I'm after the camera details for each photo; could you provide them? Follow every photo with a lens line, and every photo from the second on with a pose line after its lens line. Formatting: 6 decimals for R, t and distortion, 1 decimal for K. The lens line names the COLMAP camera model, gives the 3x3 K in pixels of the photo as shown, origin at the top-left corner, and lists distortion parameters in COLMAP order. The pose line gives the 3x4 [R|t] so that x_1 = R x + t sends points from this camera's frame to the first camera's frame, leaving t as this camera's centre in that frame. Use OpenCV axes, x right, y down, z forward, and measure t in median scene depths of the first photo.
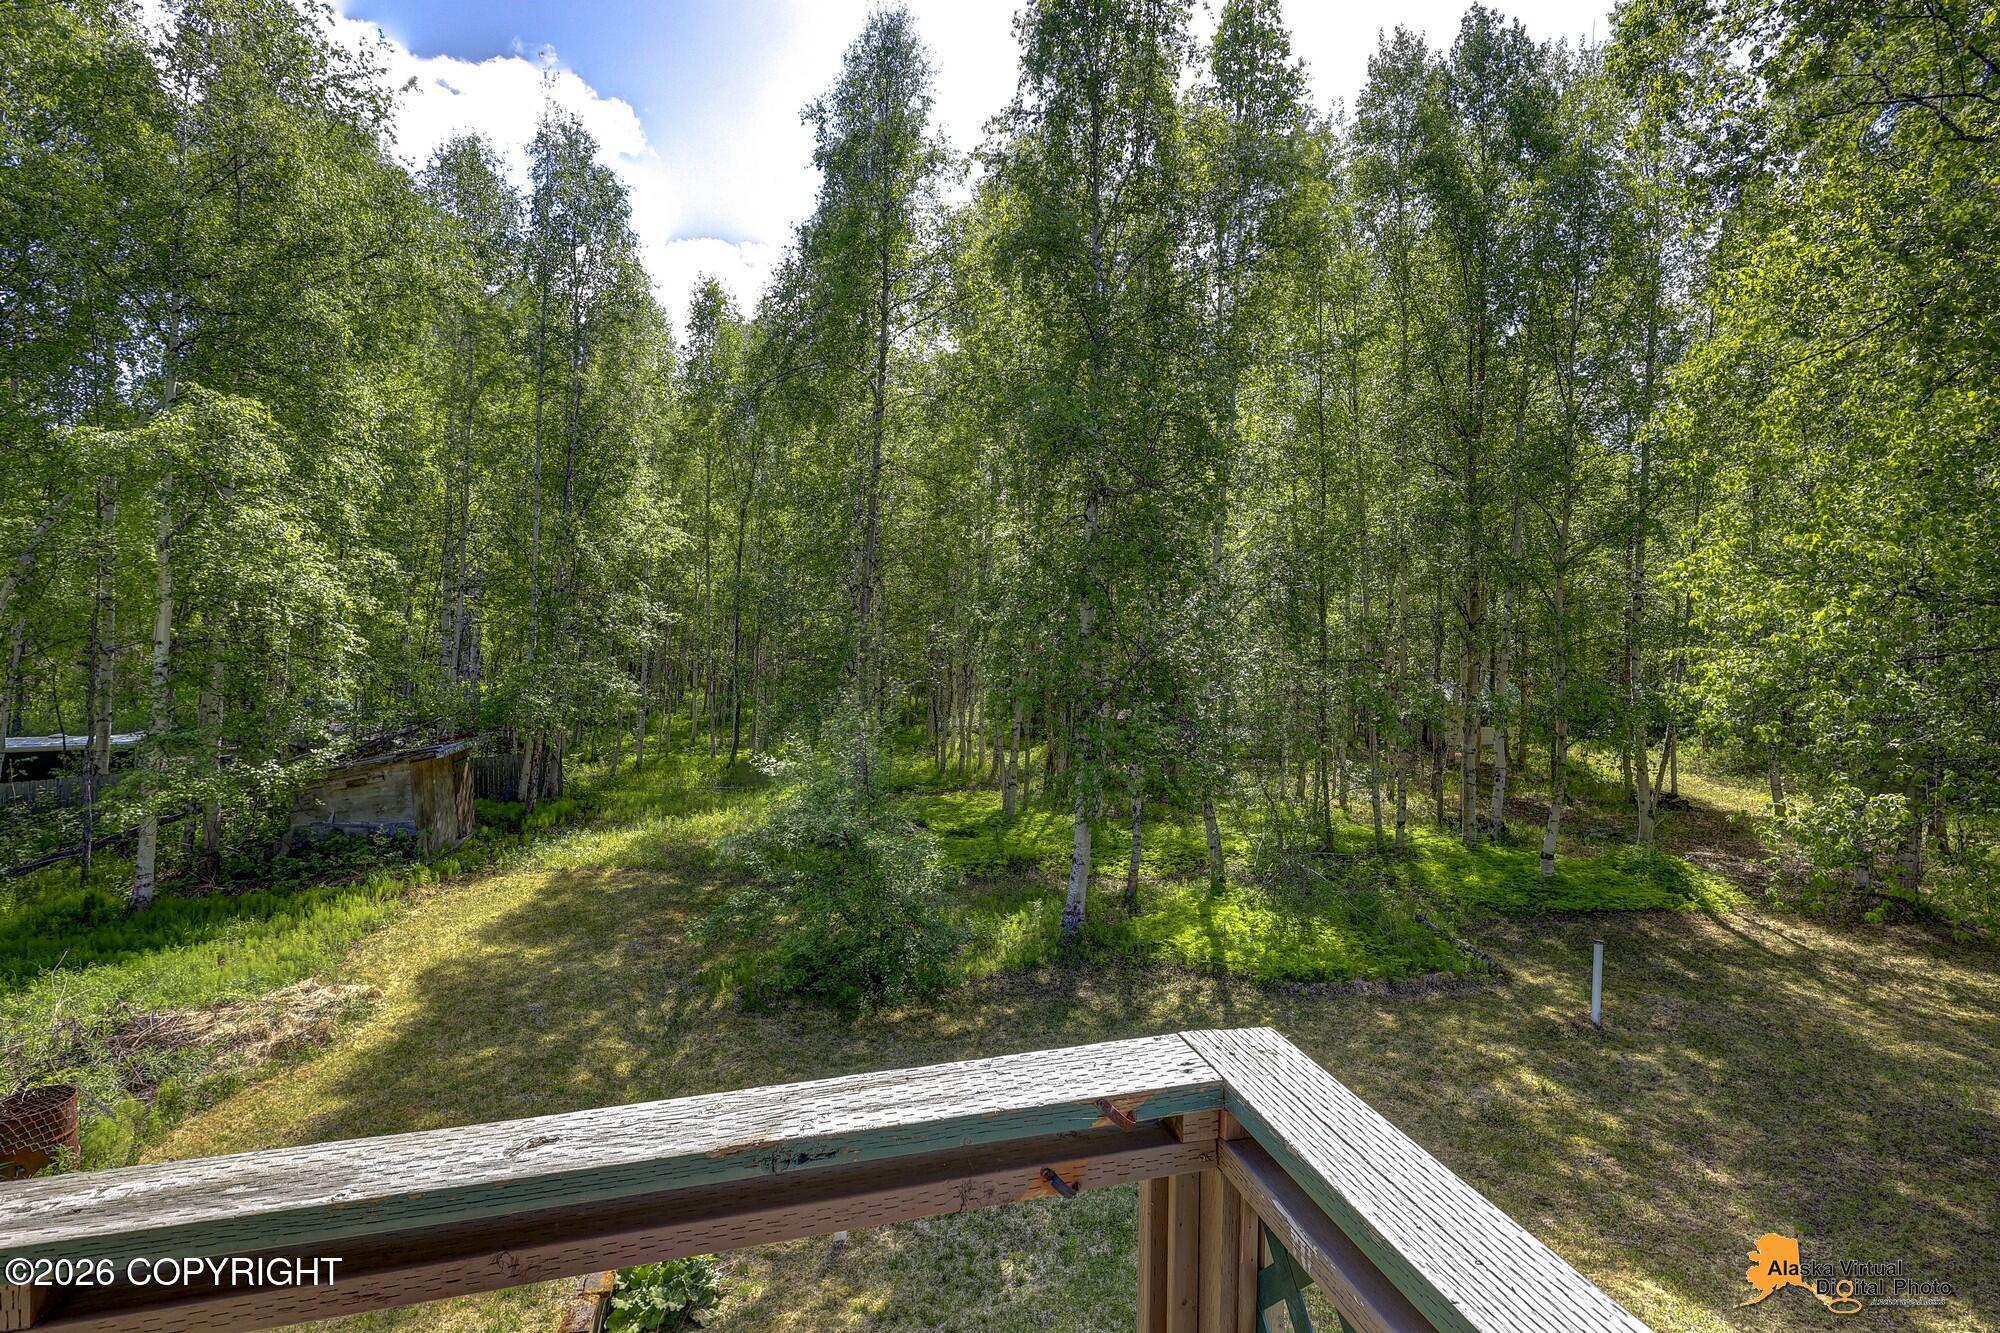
lens RADIAL K [[919.8, 0, 999.1], [0, 919.8, 665.9], [0, 0, 1]] dist [0.001435, 0.001042]
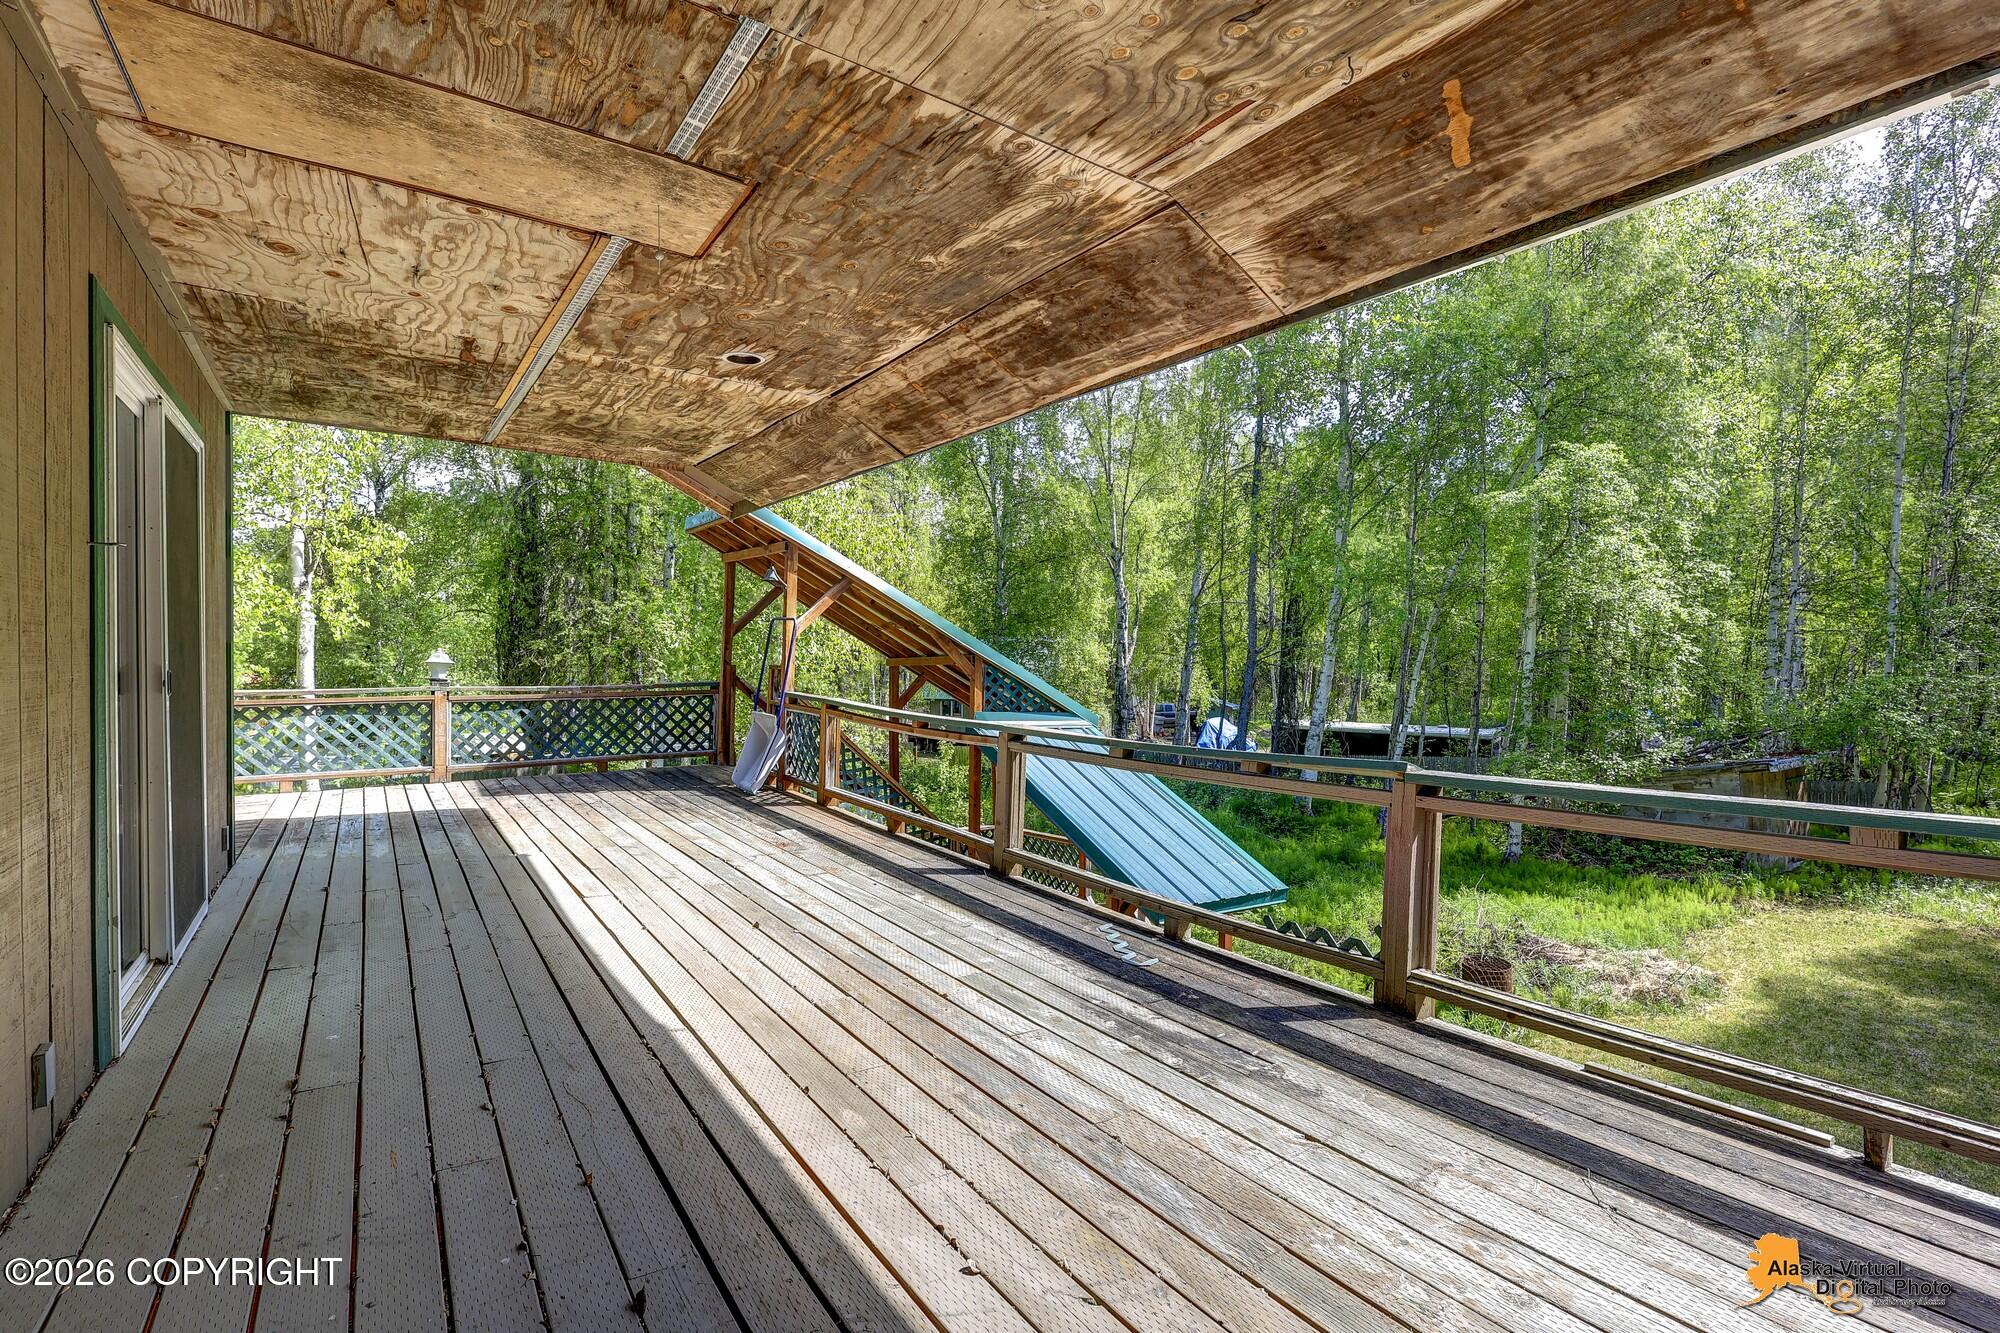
lens RADIAL K [[919.8, 0, 993.3], [0, 919.8, 667.3], [0, 0, 1]] dist [0.001435, 0.001042]
pose [[0.339717, 0.001986, -0.940526, 0.024192], [-0.020725, 0.999771, -0.005375, 0.015863], [0.940299, 0.021319, 0.339680, -0.115761]]
